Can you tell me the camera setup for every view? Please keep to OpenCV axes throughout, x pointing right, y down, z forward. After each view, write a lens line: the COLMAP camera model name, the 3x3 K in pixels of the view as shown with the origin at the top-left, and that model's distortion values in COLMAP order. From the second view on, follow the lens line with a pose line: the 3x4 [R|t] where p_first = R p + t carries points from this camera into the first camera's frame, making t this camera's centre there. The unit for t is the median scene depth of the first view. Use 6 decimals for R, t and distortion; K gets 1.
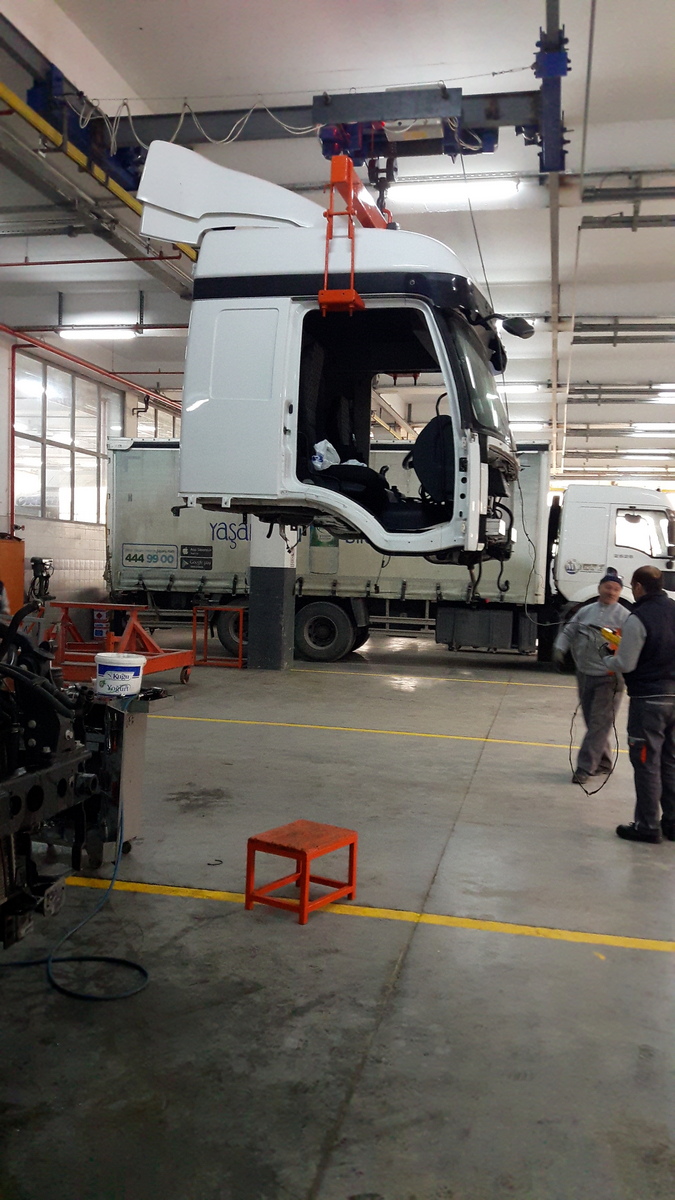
lens RADIAL K [[1011.3, 0, 377.7], [0, 1011.3, 594.7], [0, 0, 1]] dist [0.135525, 0.002580]
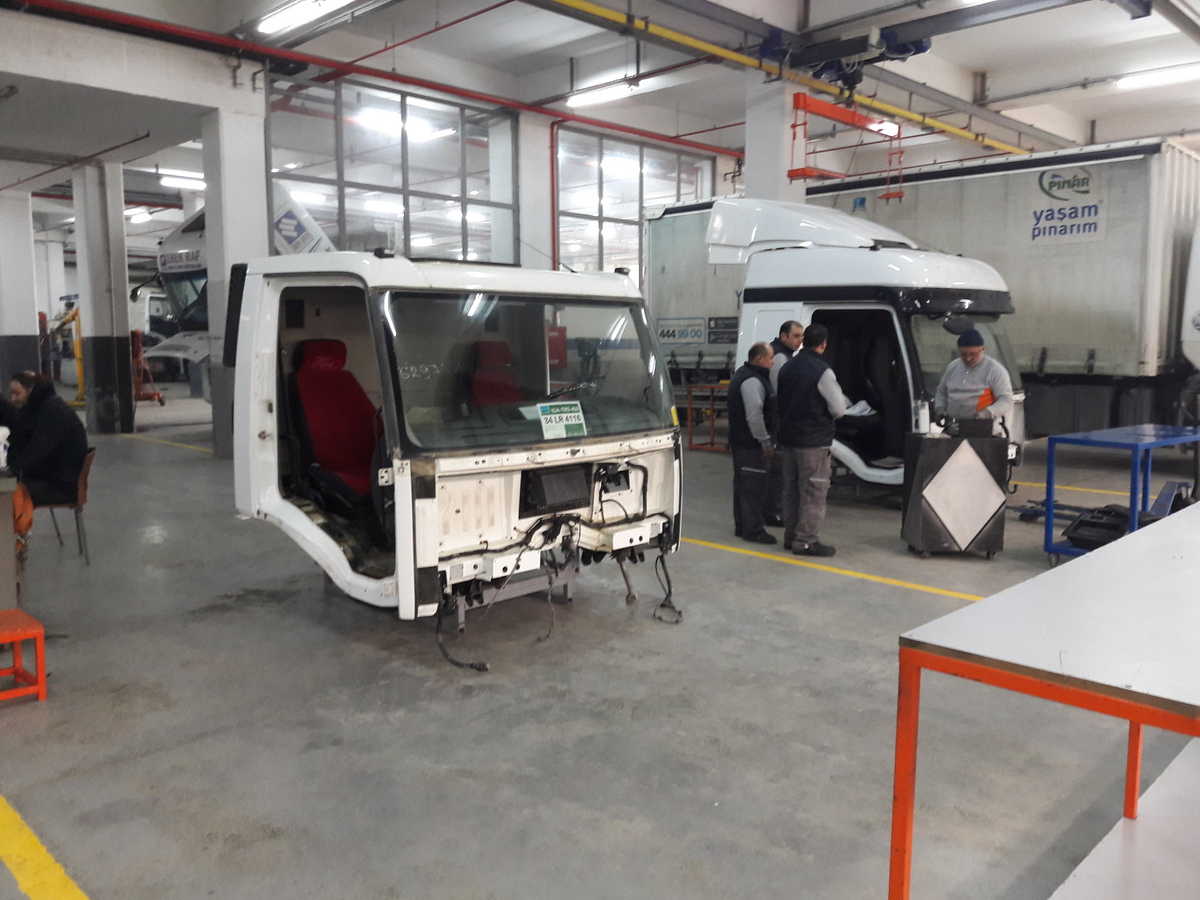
lens RADIAL K [[990.6, 0, 646.4], [0, 990.6, 461.6], [0, 0, 1]] dist [0.061177, -0.079169]
pose [[0.829307, 0.033128, -0.557810, 0.260256], [0.013041, 0.996822, 0.078589, 0.009261], [0.558641, -0.072449, 0.826240, 0.224714]]
